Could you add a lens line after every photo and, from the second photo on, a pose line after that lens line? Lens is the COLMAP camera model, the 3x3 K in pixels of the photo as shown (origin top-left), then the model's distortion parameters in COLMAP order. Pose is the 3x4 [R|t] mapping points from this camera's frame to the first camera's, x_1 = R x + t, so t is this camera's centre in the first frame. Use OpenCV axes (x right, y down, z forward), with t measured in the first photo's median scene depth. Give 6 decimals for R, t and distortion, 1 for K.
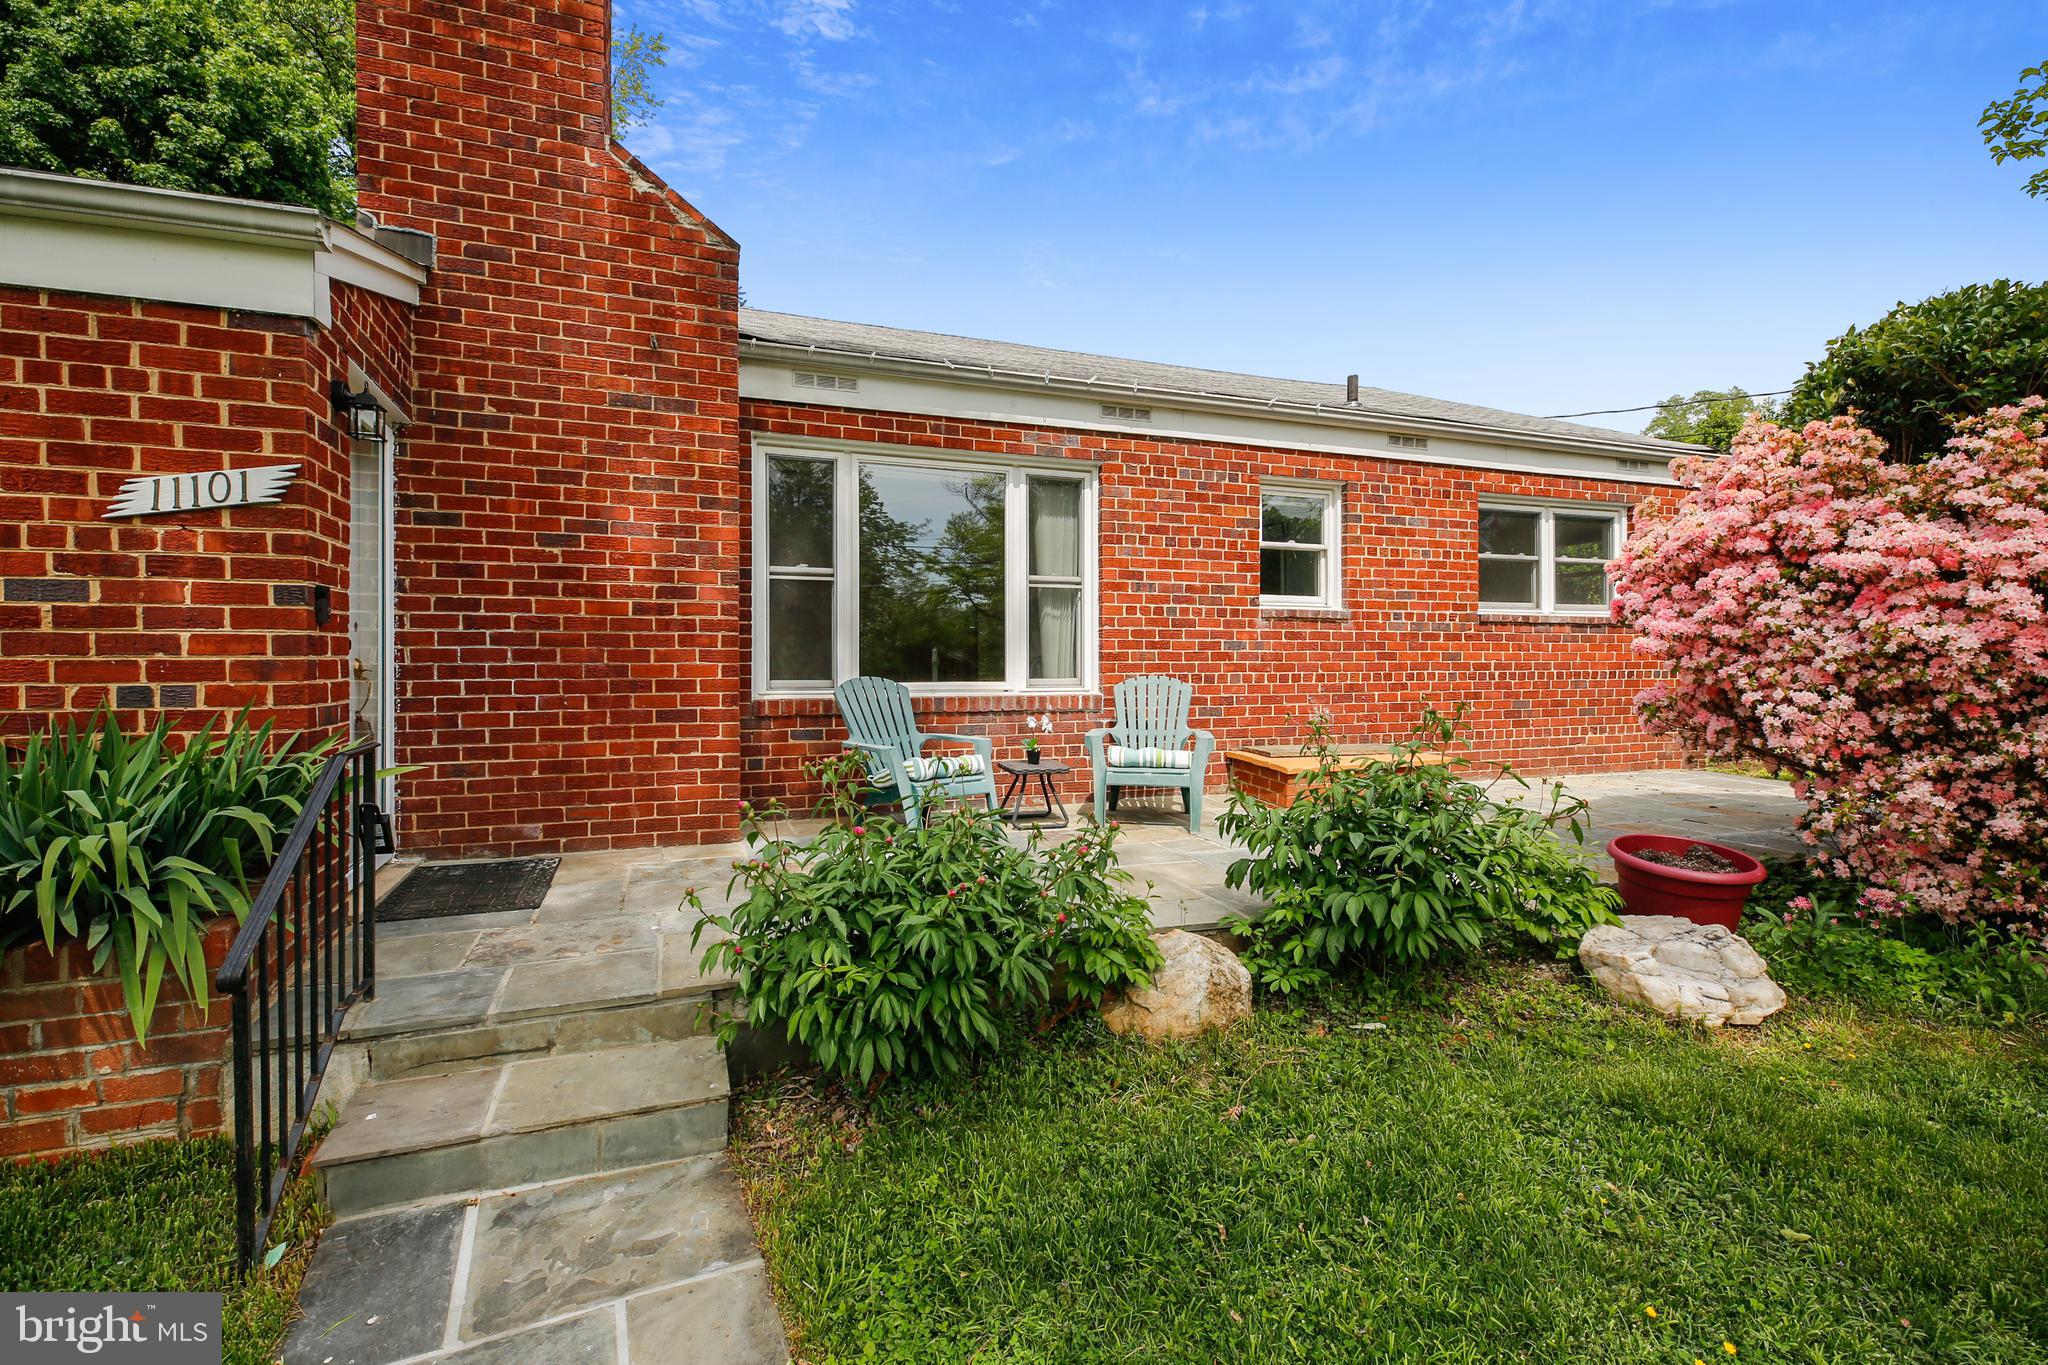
lens RADIAL K [[944.1, 0, 1030.1], [0, 944.1, 681.7], [0, 0, 1]] dist [0.009766, -0.002722]
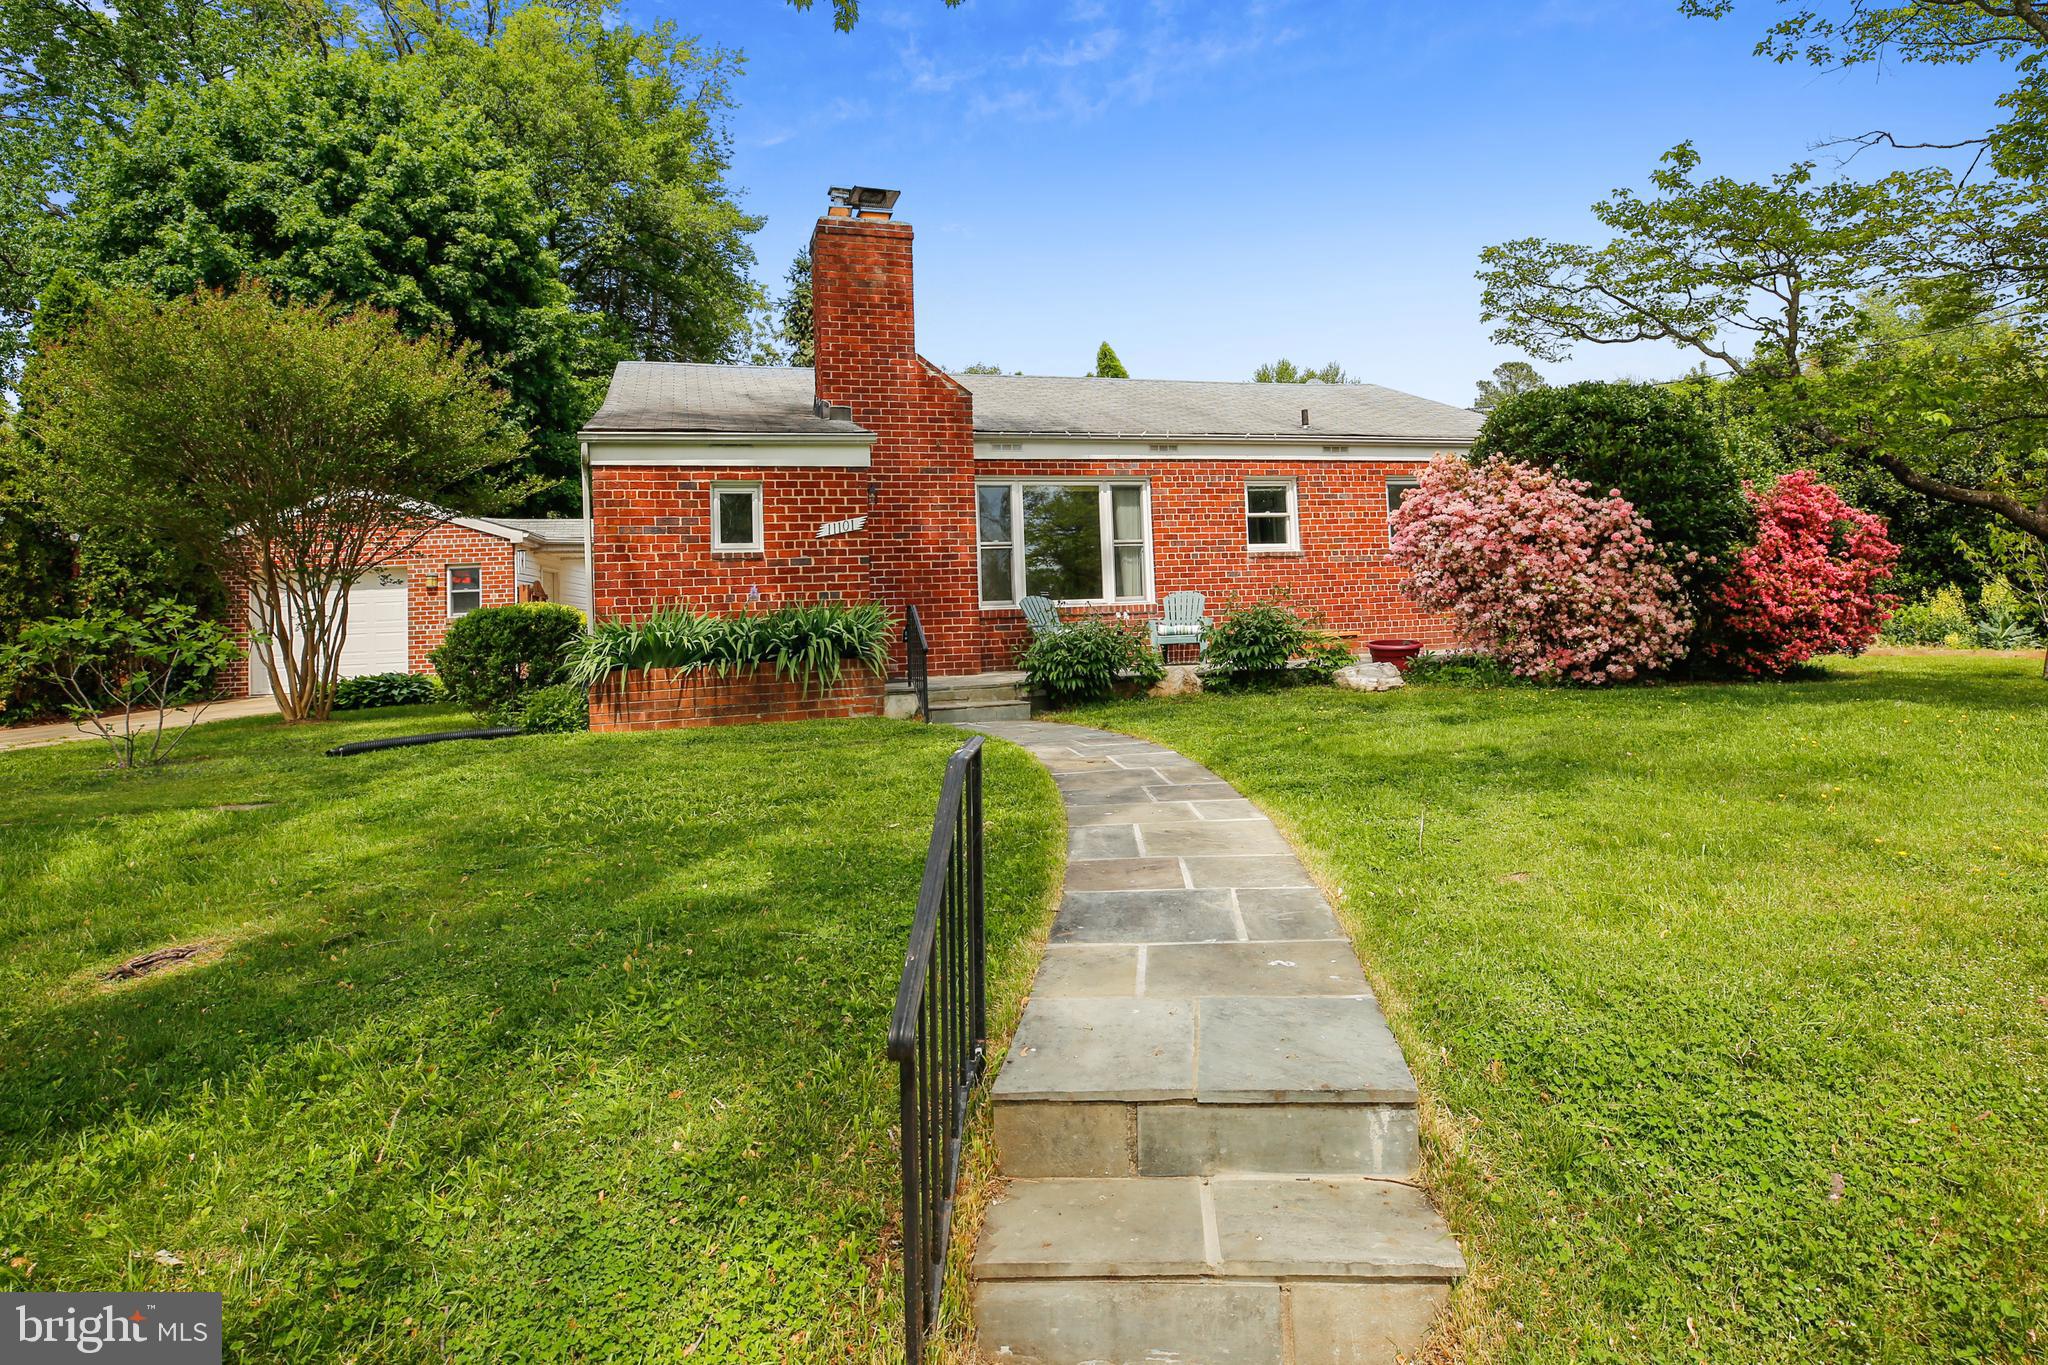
lens RADIAL K [[1136.1, 0, 1019.2], [0, 1136.1, 666.0], [0, 0, 1]] dist [0.007698, 0.000254]
pose [[0.995528, -0.041497, -0.084861, -0.007507], [0.041398, 0.999138, -0.002935, 0.143855], [0.084910, -0.000592, 0.996388, -1.337297]]
